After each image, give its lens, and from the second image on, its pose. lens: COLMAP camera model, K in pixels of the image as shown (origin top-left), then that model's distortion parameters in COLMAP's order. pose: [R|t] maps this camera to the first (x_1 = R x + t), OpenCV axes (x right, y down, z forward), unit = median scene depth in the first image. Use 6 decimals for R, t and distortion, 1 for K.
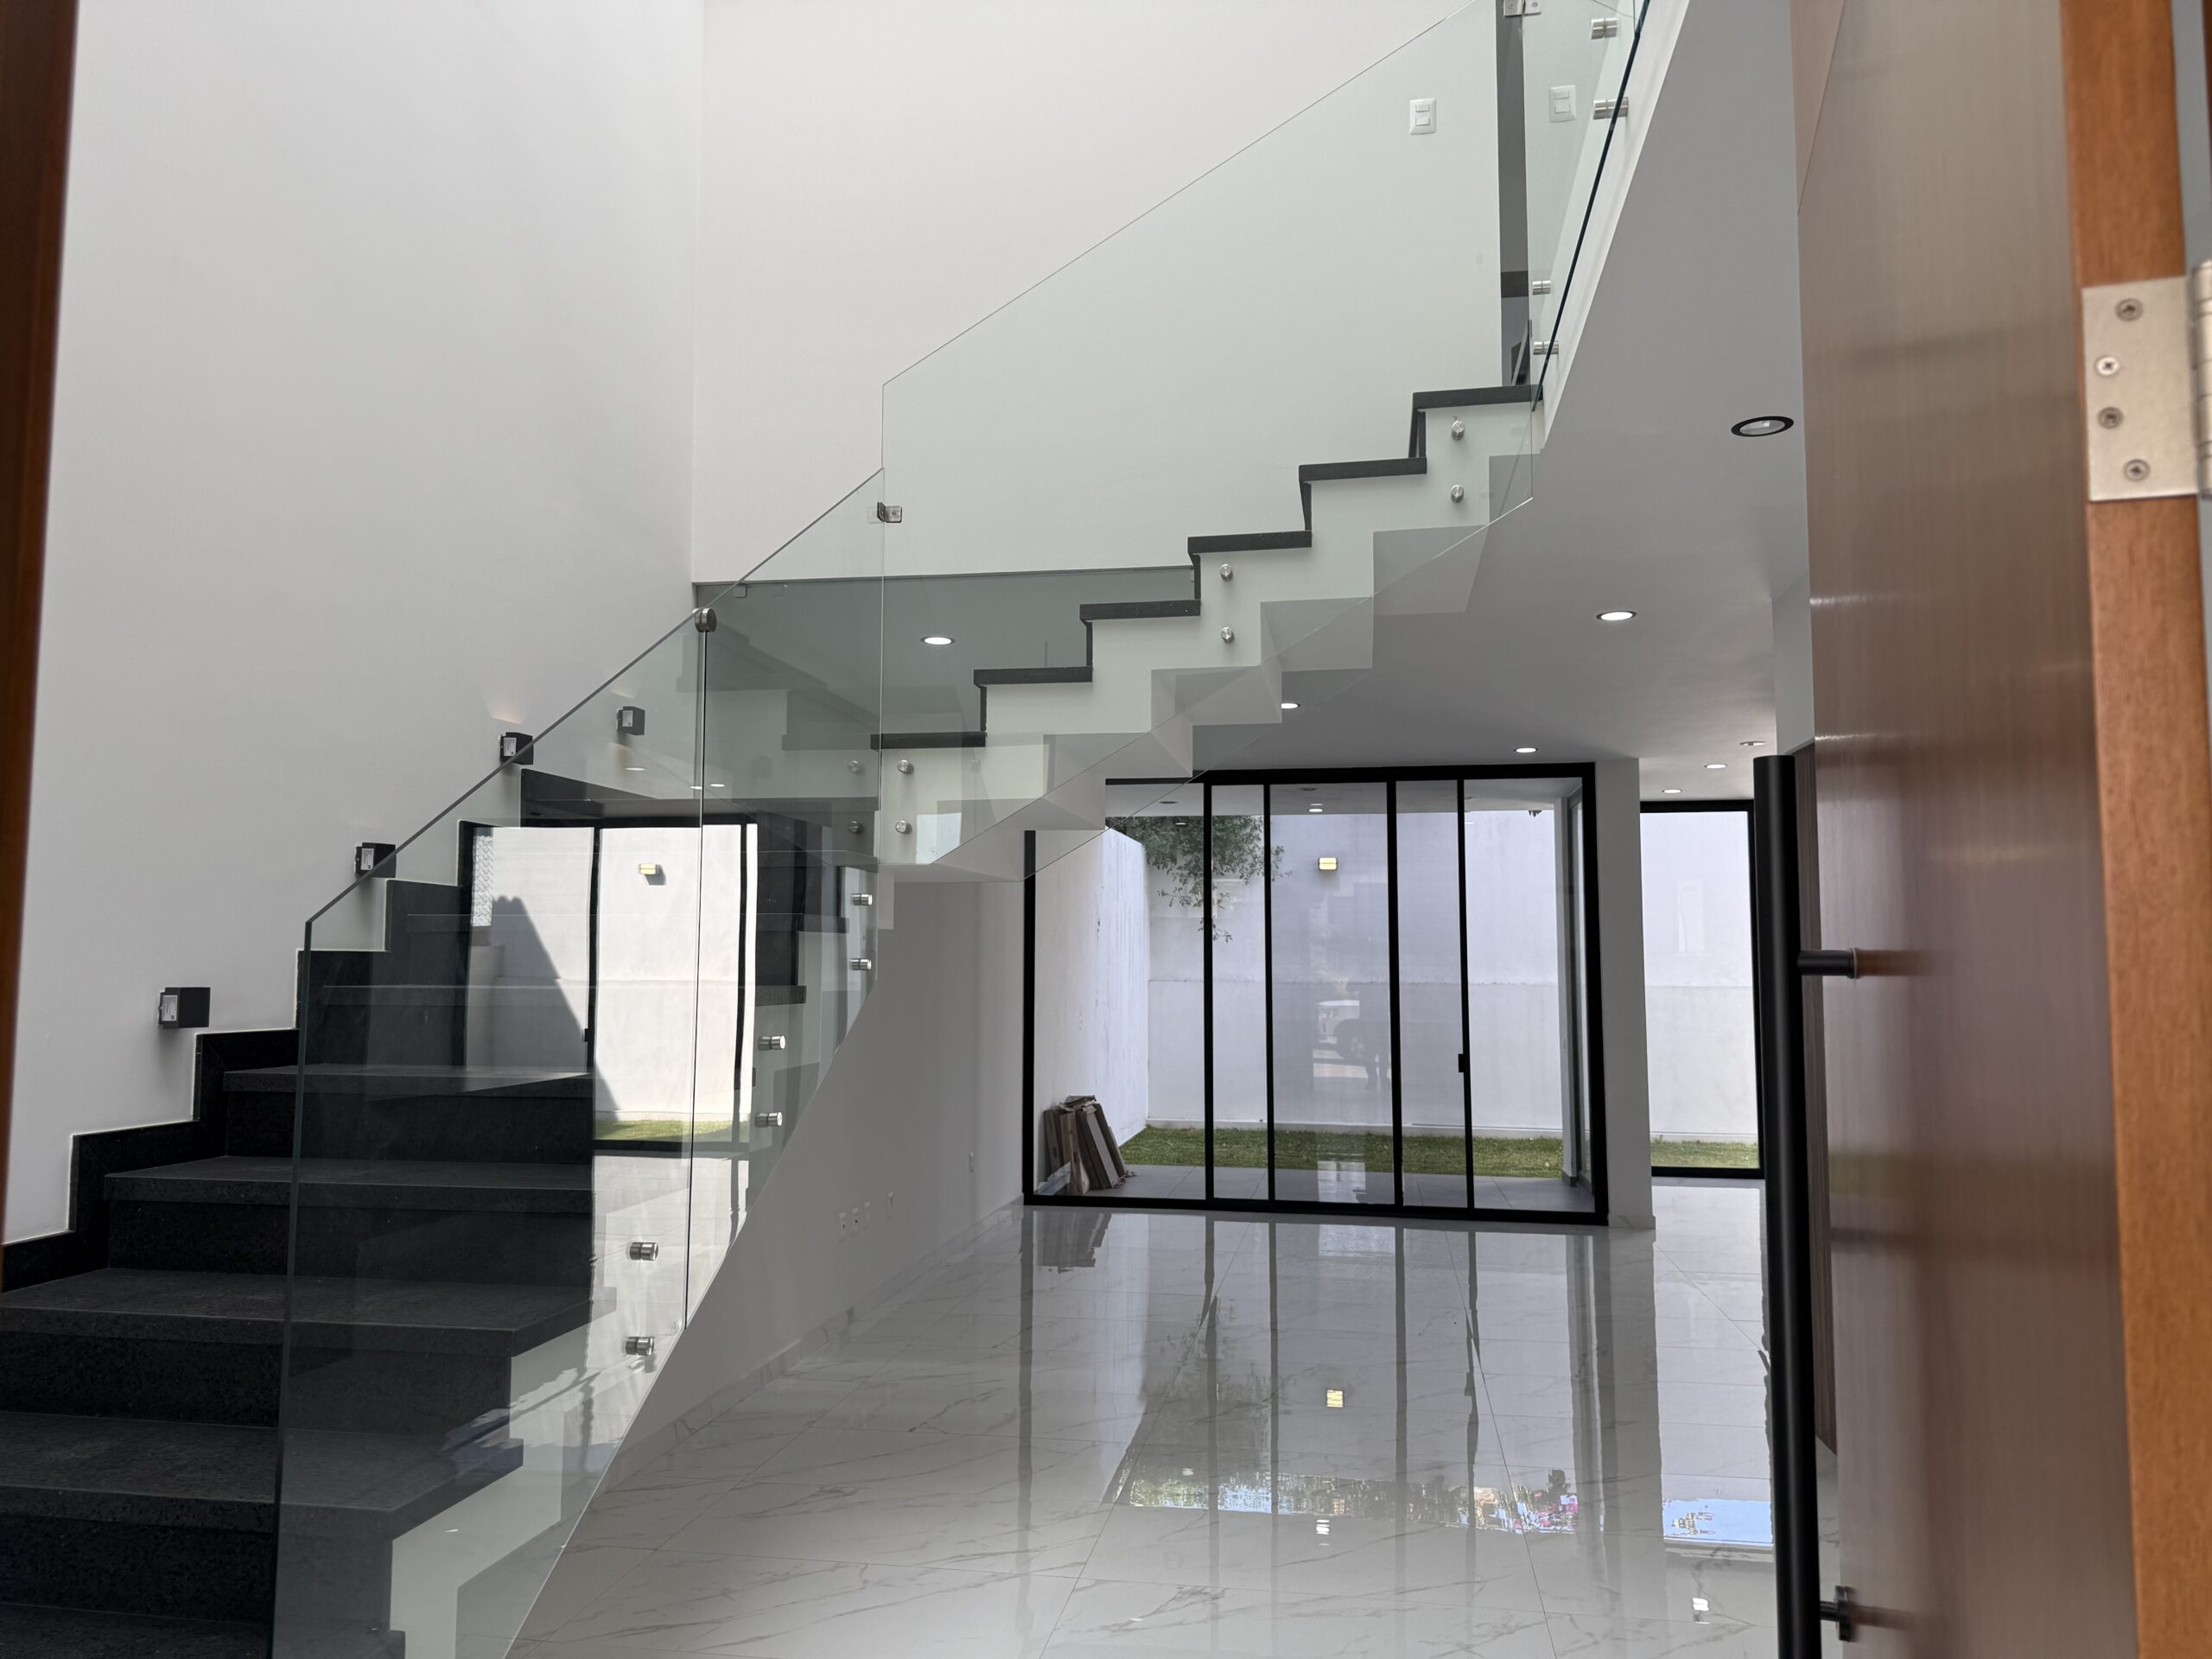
lens RADIAL K [[1523.9, 0, 1094.6], [0, 1523.9, 836.1], [0, 0, 1]] dist [0.024117, -0.029595]
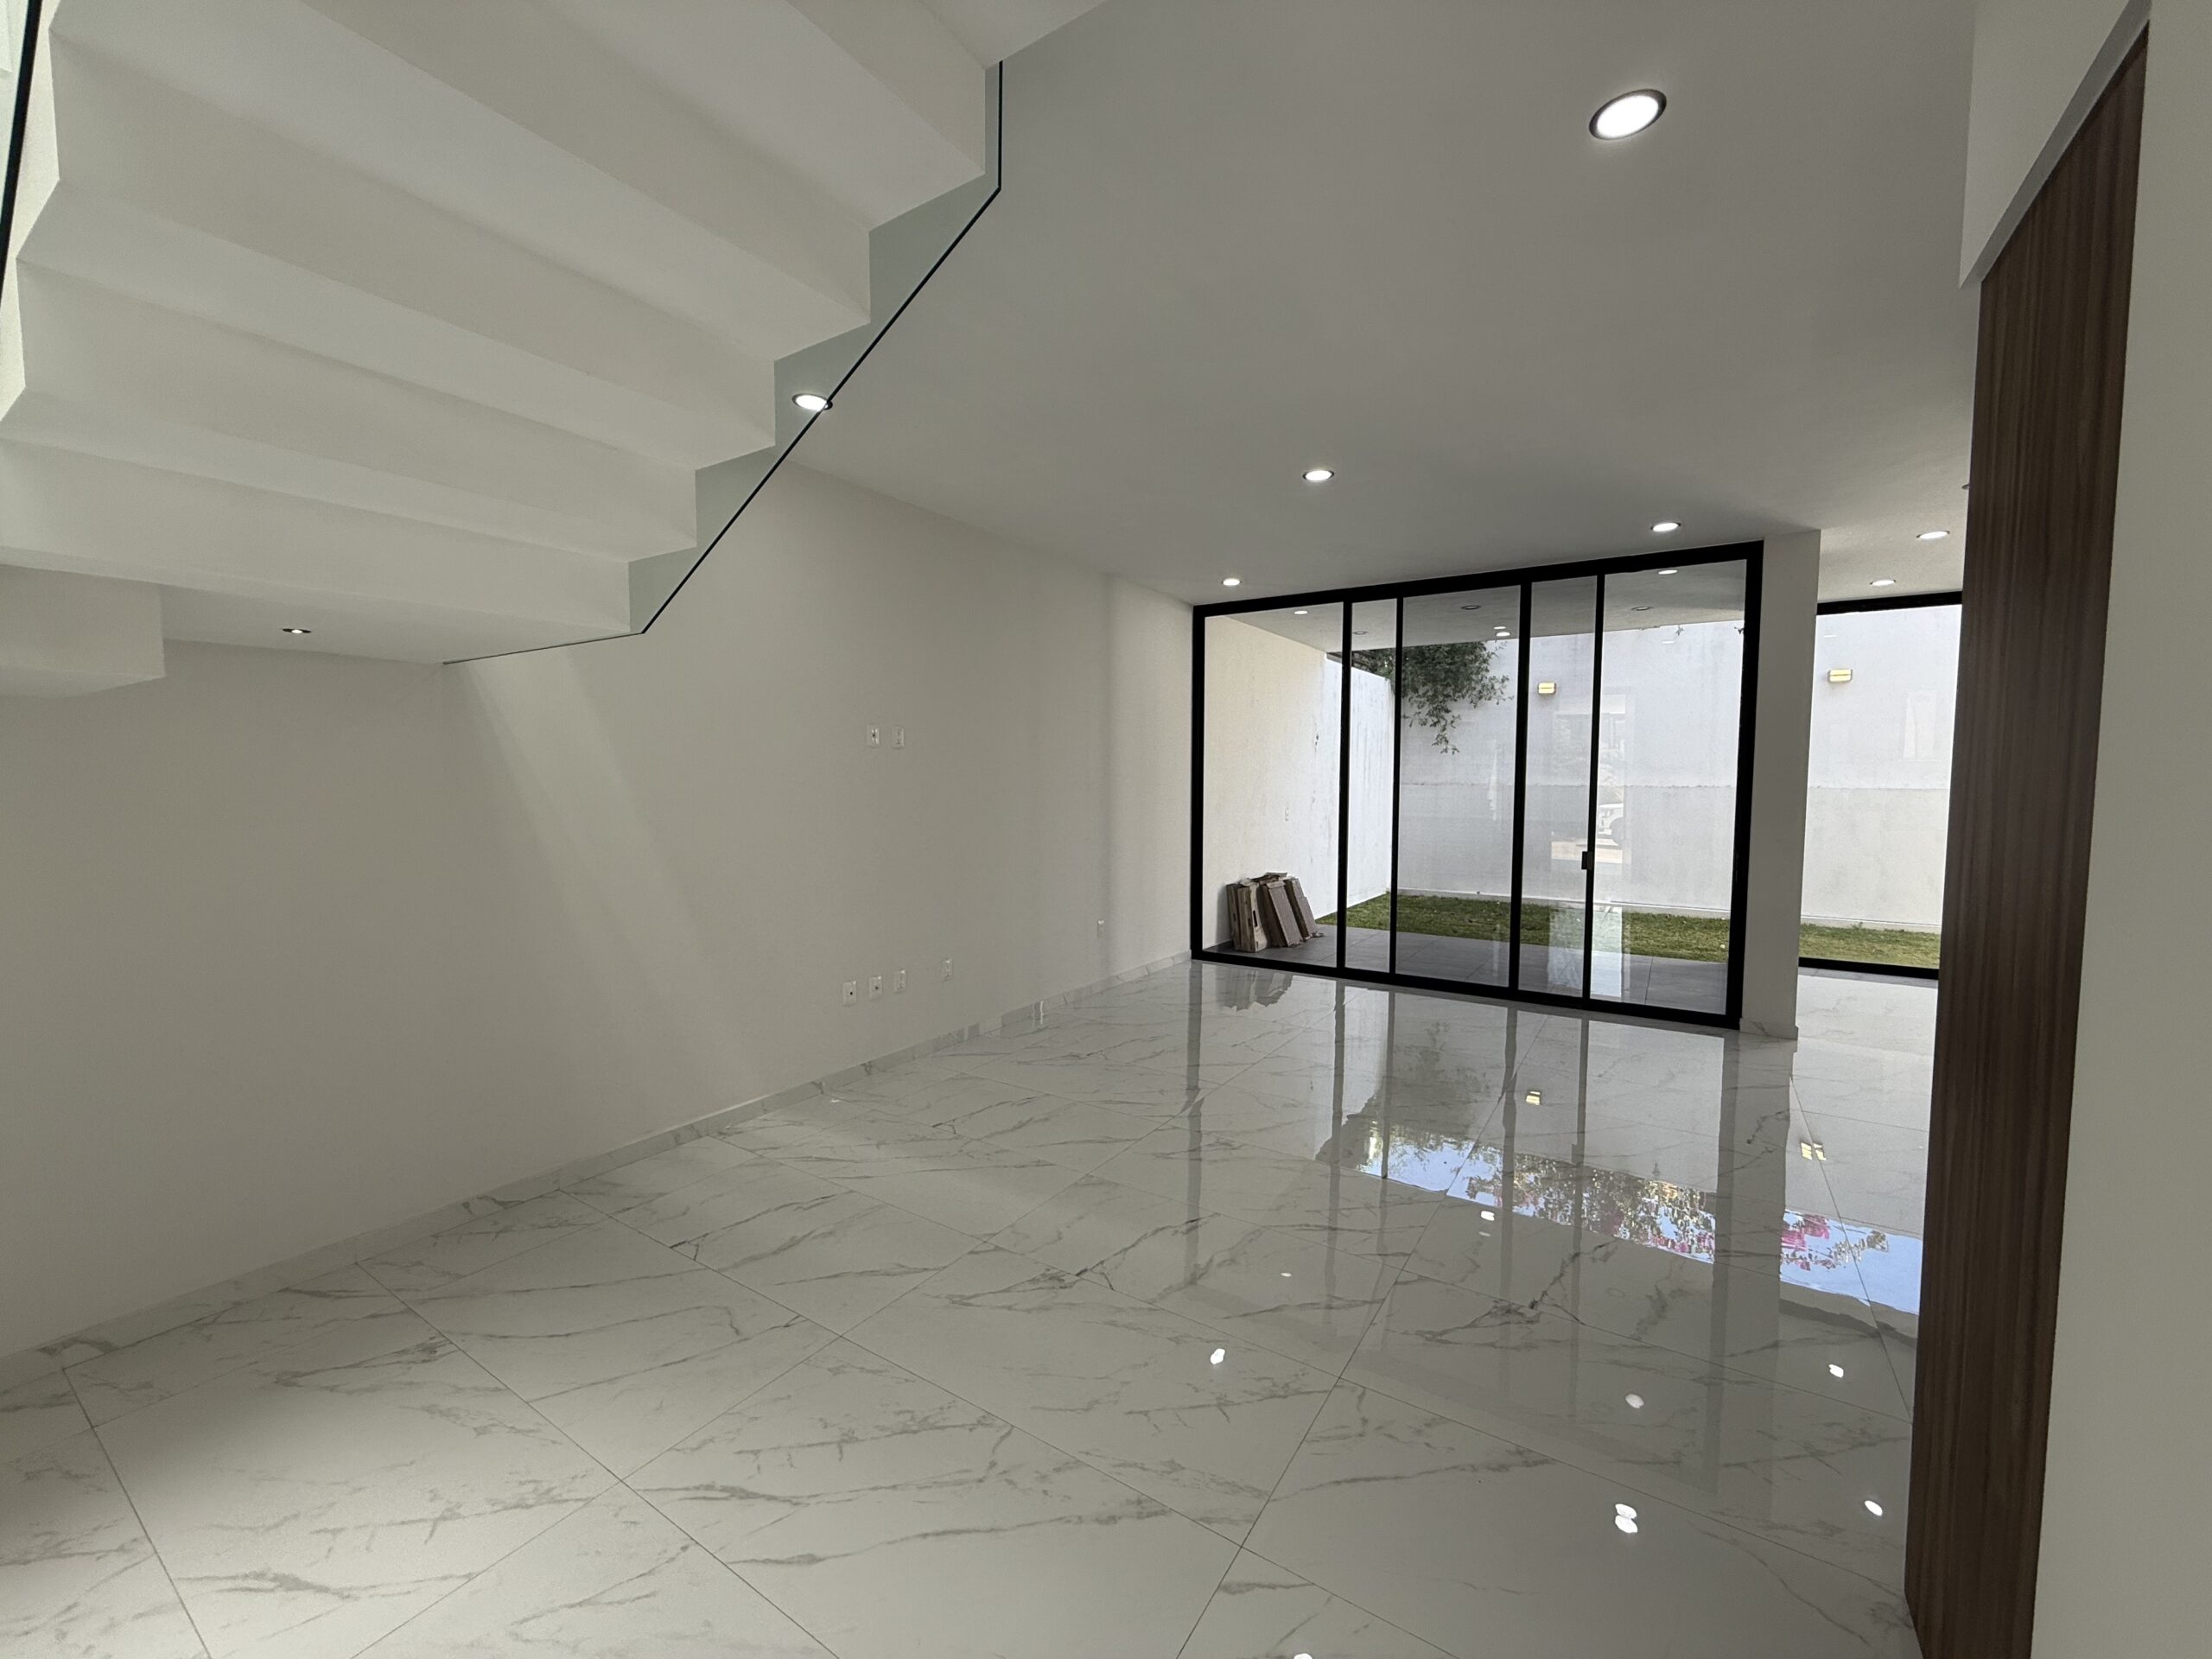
lens RADIAL K [[882.3, 0, 1119.4], [0, 882.3, 838.8], [0, 0, 1]] dist [-0.000387, 0.000868]
pose [[0.926861, 0.027396, -0.374403, 0.165657], [0.029202, 0.989050, 0.144663, 0.038778], [0.374266, -0.145016, 0.915912, 0.332807]]
